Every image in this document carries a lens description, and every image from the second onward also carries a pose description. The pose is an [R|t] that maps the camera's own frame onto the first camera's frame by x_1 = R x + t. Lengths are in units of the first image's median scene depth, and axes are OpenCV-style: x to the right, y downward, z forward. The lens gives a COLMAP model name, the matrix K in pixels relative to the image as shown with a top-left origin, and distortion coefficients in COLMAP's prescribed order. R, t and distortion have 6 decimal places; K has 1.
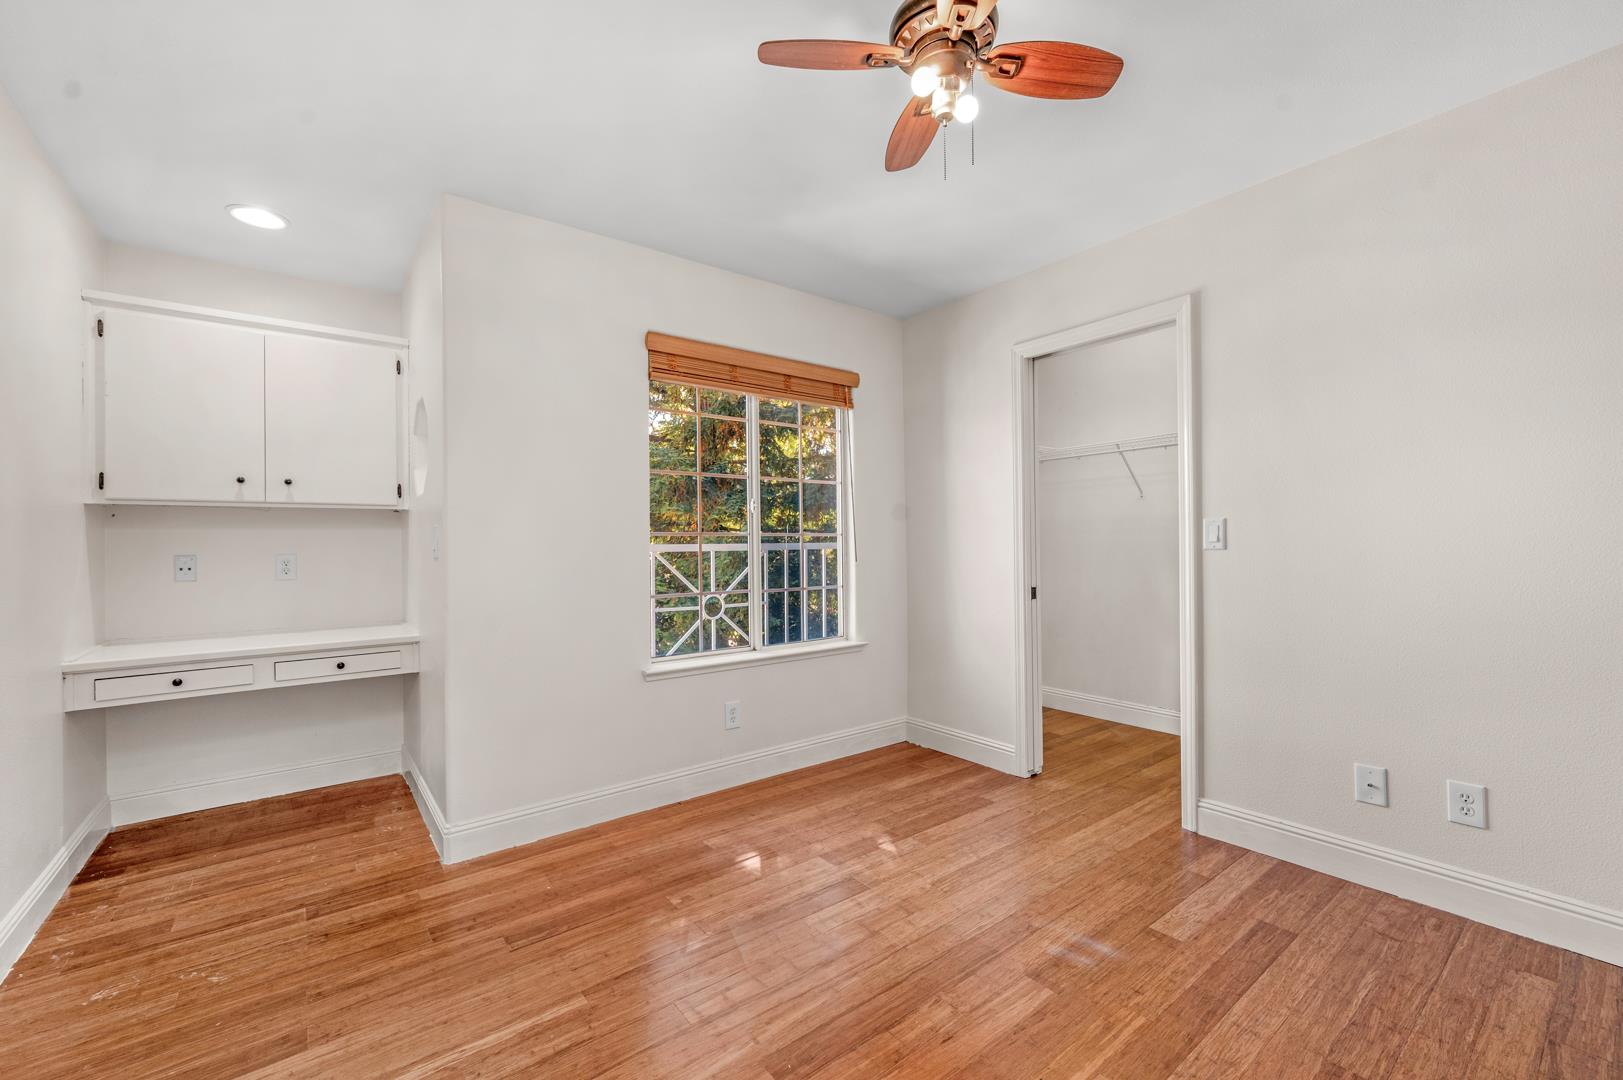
lens RADIAL K [[660.3, 0, 808.9], [0, 660.3, 545.5], [0, 0, 1]] dist [0.000735, -0.000373]
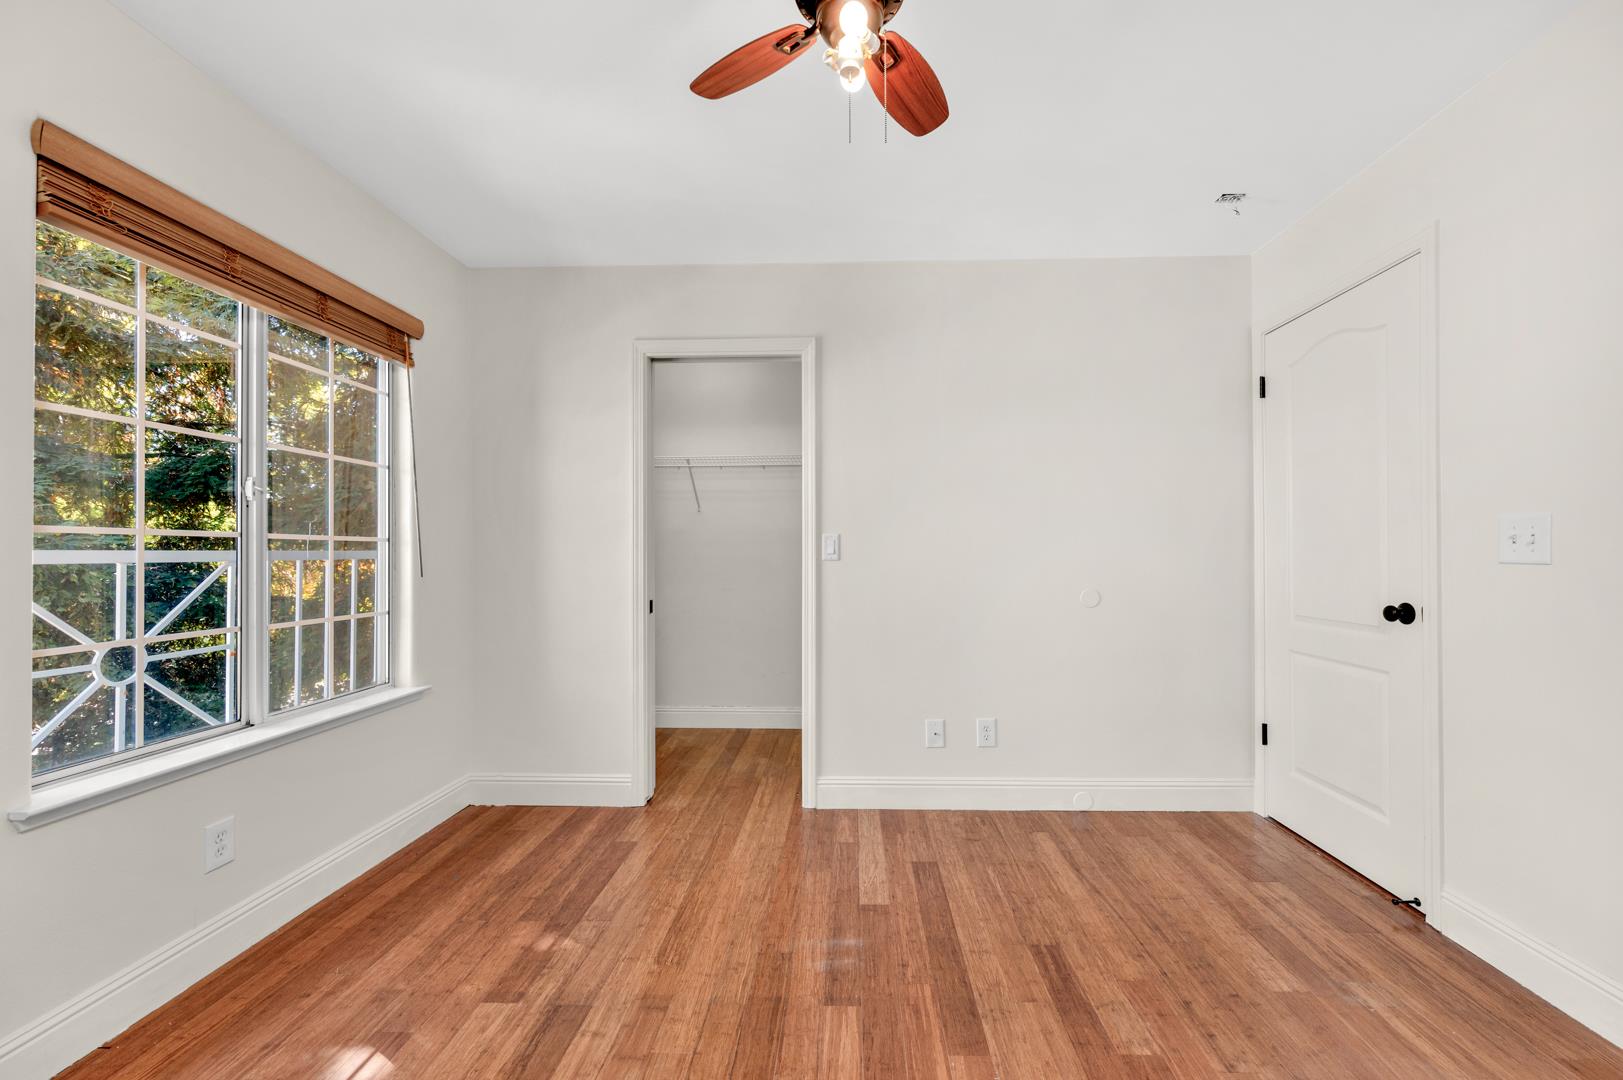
lens RADIAL K [[651.9, 0, 810.3], [0, 651.9, 549.7], [0, 0, 1]] dist [-0.000038, -0.000627]
pose [[0.632872, 0.013463, 0.774140, -0.266280], [-0.004238, 0.999894, -0.013924, 0.003111], [-0.774245, 0.005531, 0.632862, 0.261335]]
